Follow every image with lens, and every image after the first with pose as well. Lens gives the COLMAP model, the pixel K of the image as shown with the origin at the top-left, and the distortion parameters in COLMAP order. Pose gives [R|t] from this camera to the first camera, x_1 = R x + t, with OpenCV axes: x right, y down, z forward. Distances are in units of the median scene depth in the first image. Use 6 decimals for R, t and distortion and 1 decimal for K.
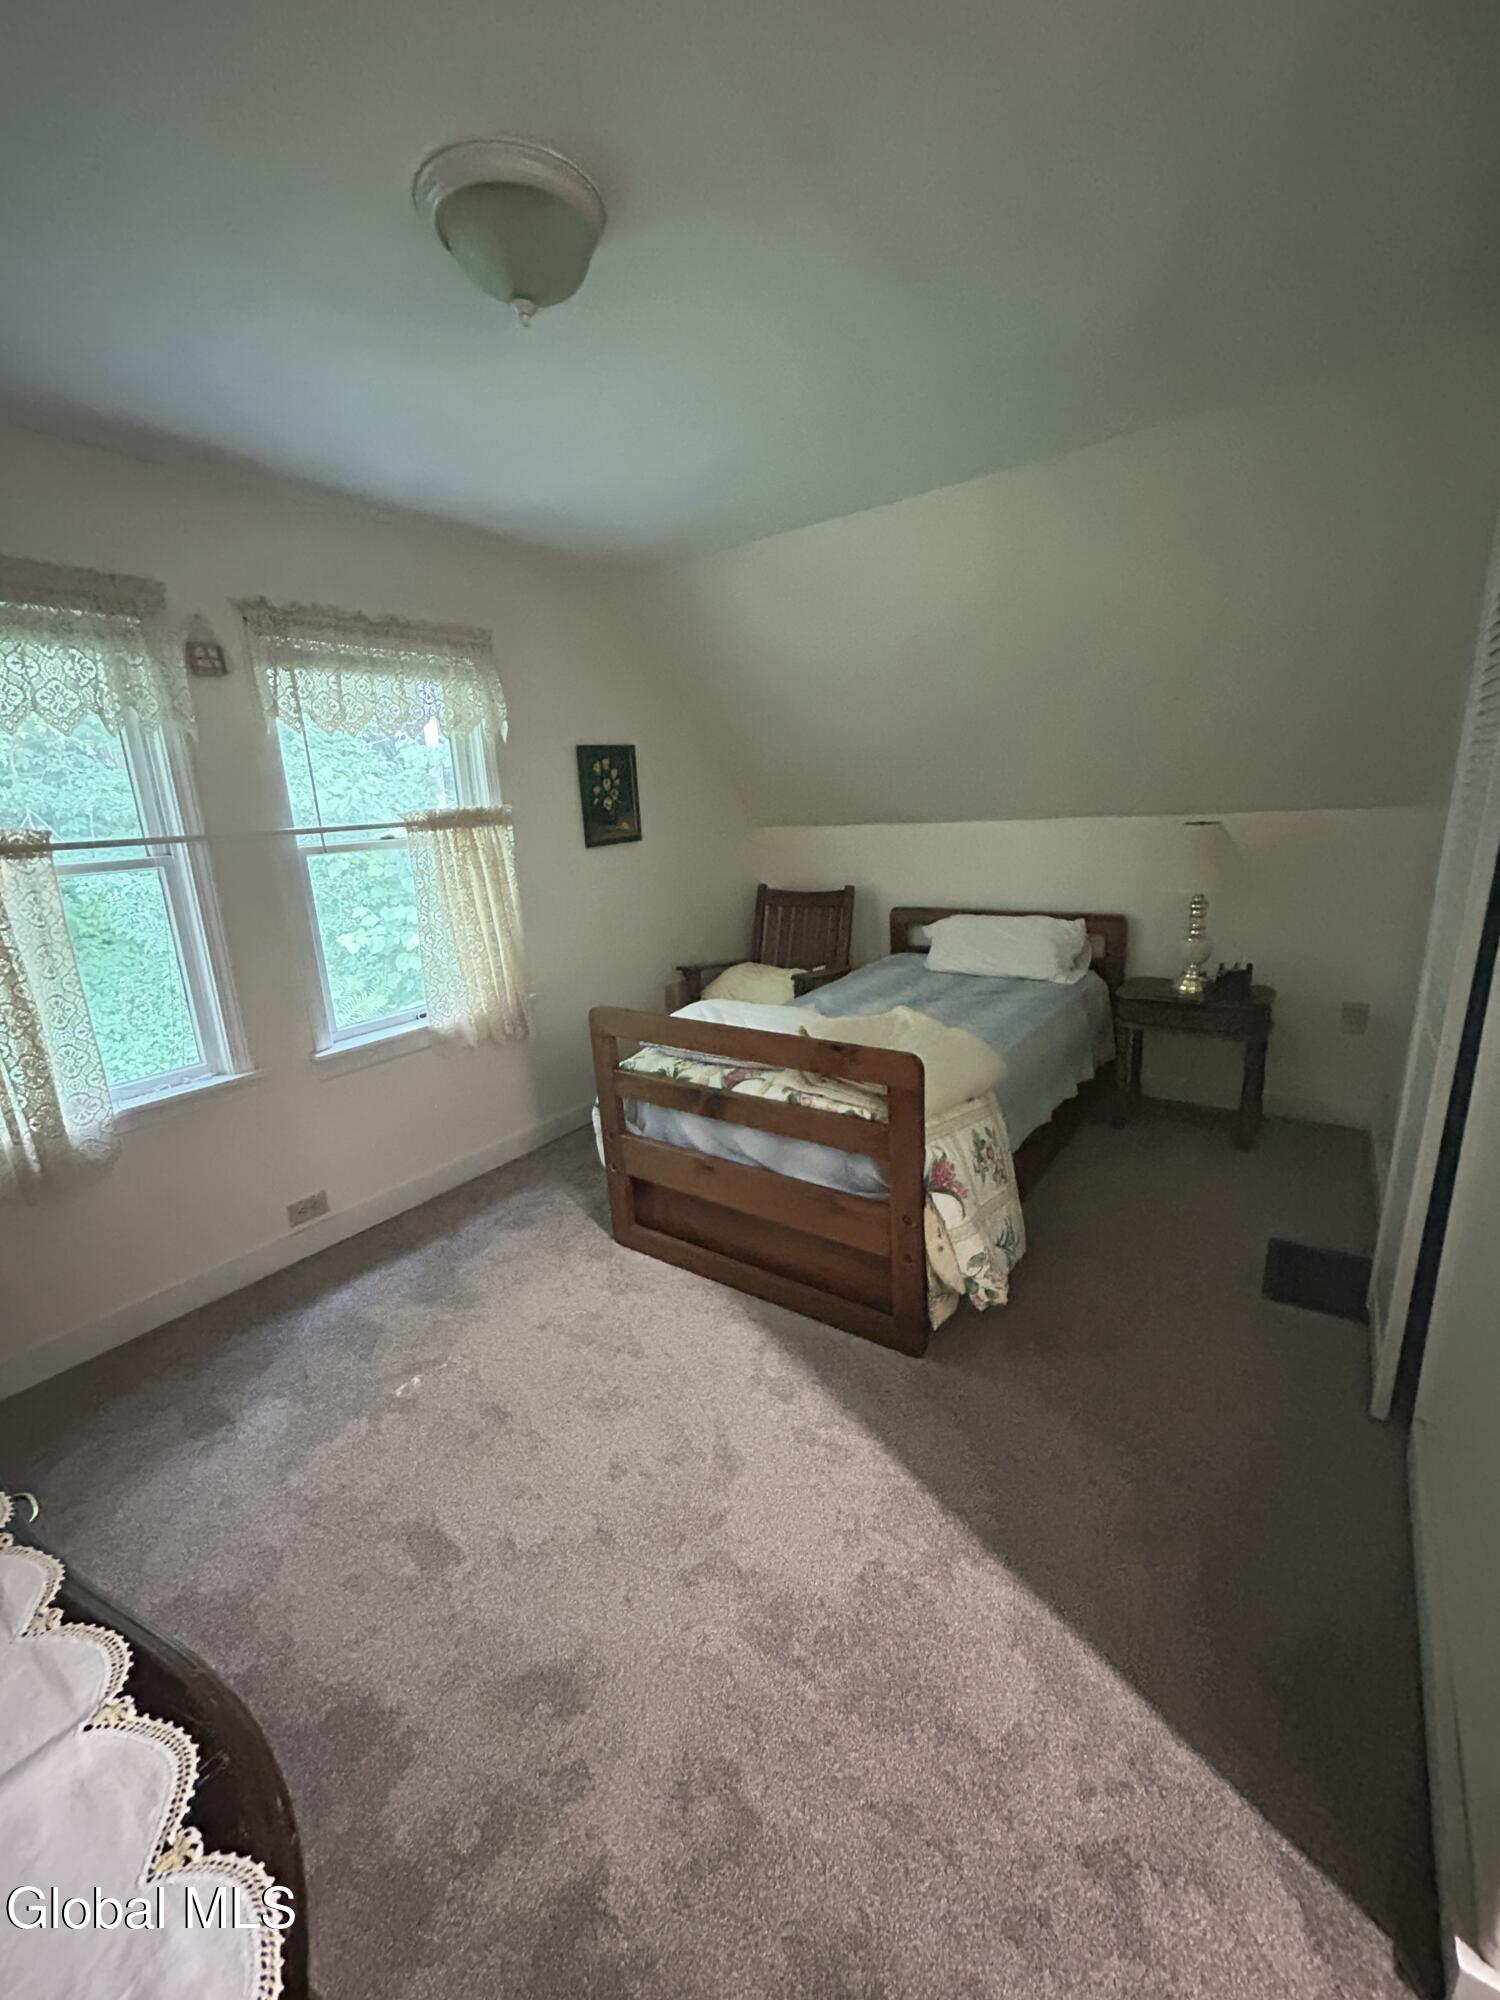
lens RADIAL K [[796.8, 0, 750.0], [0, 796.8, 1000.0], [0, 0, 1]] dist [0.001416, -0.000441]
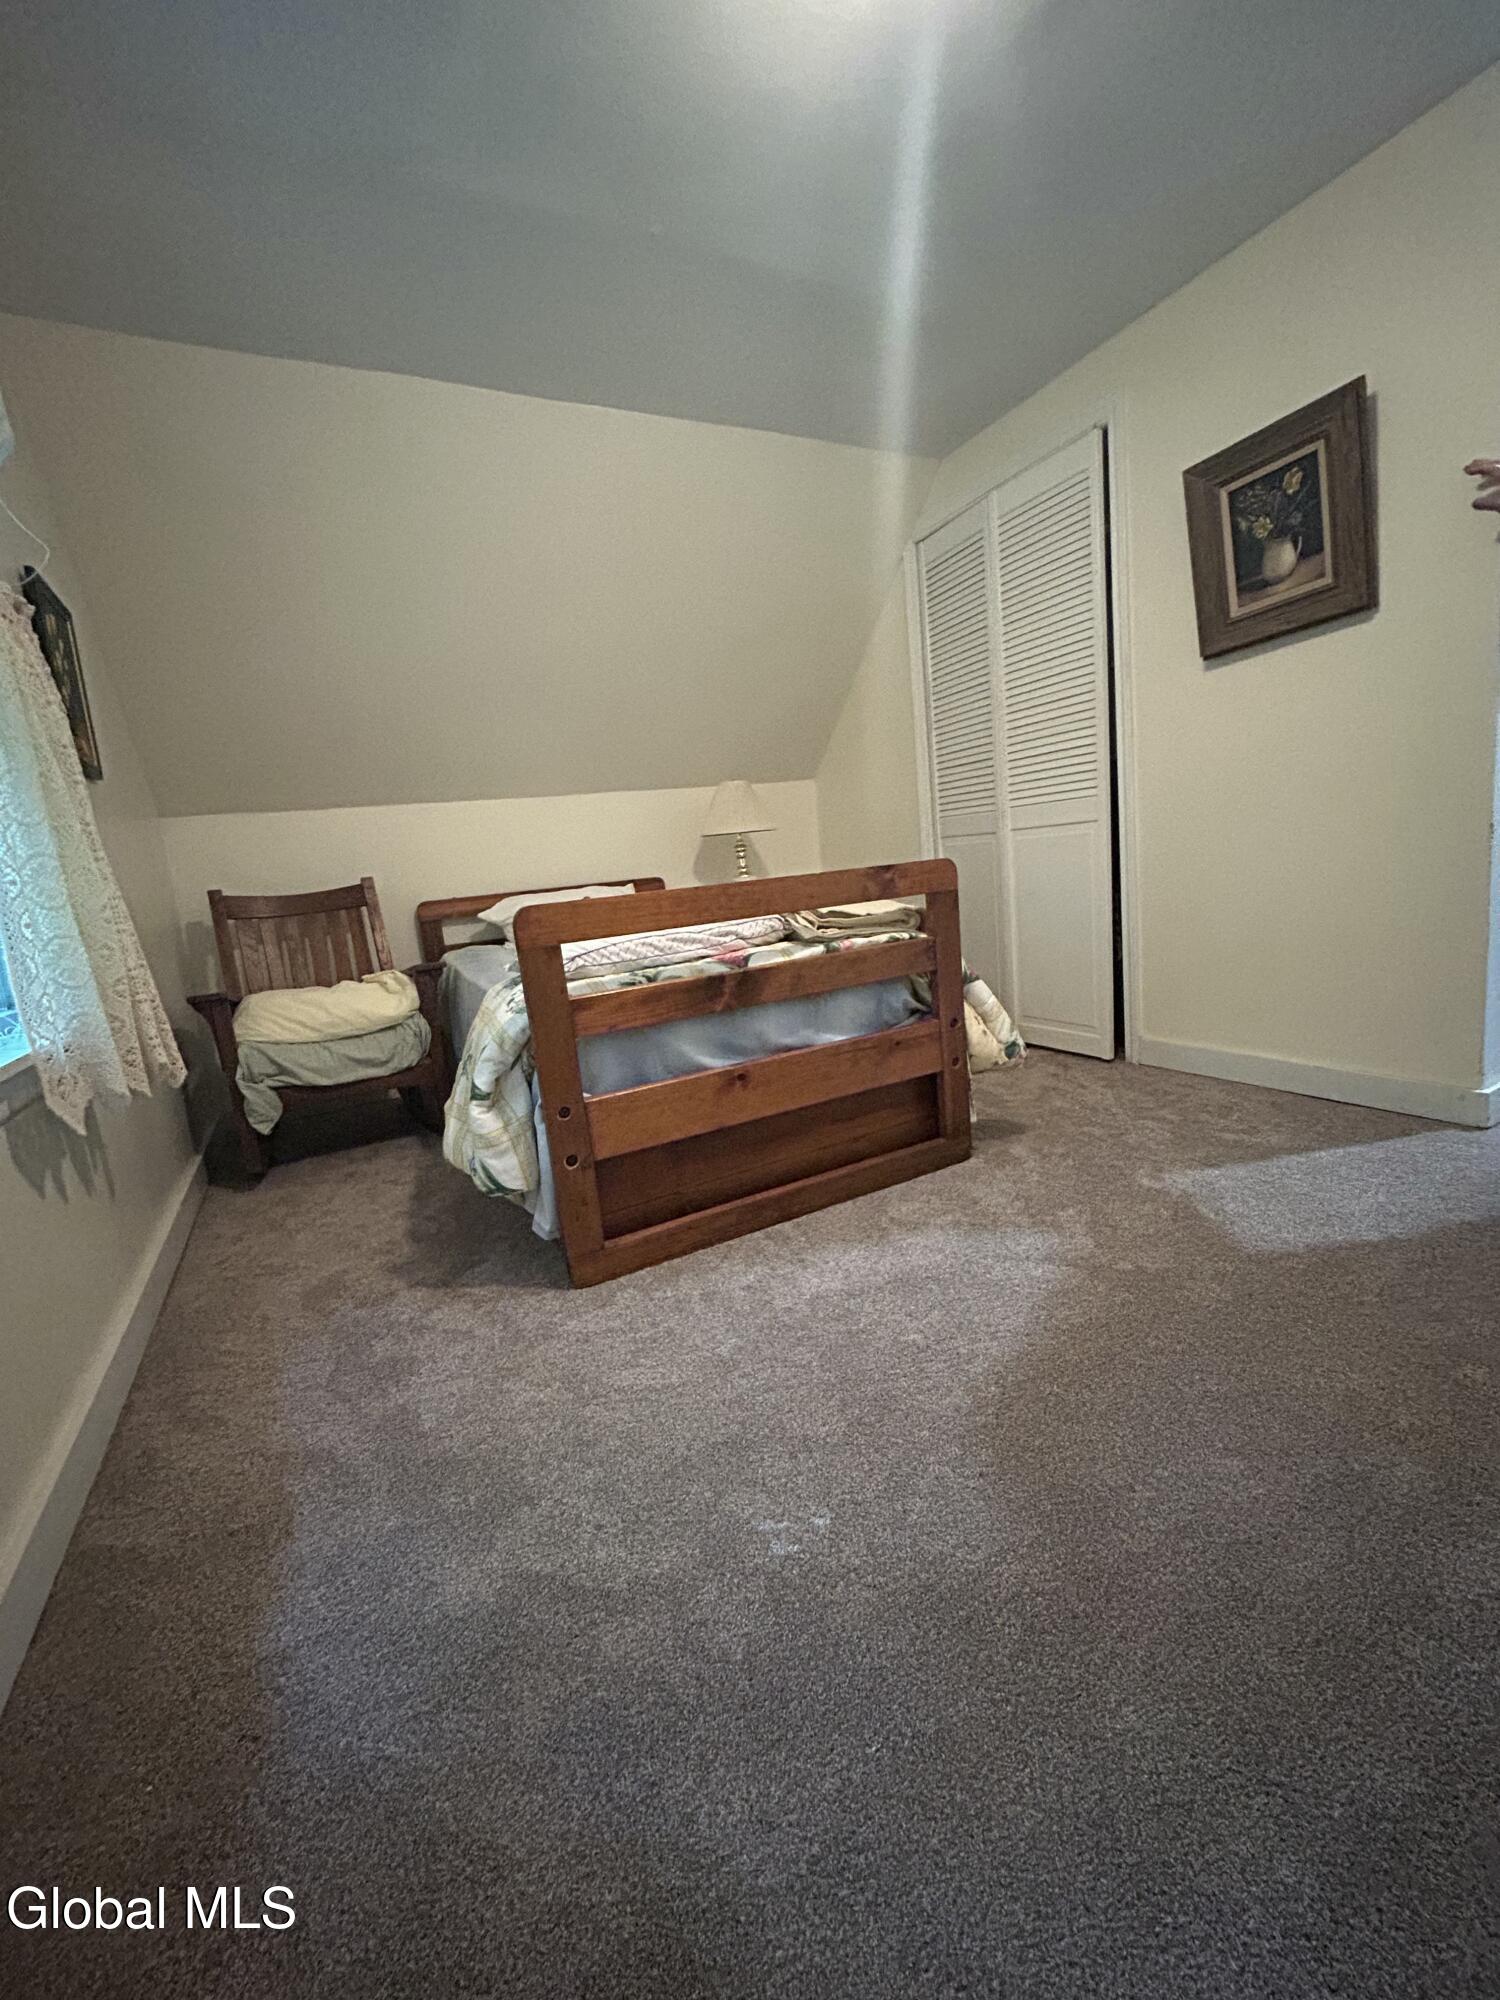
lens RADIAL K [[796.8, 0, 750.0], [0, 796.8, 1000.0], [0, 0, 1]] dist [0.001416, -0.000441]
pose [[0.456119, -0.143128, 0.878334, -0.708292], [0.291601, 0.956530, 0.004442, 0.133976], [-0.840788, 0.254097, 0.478027, 0.581580]]
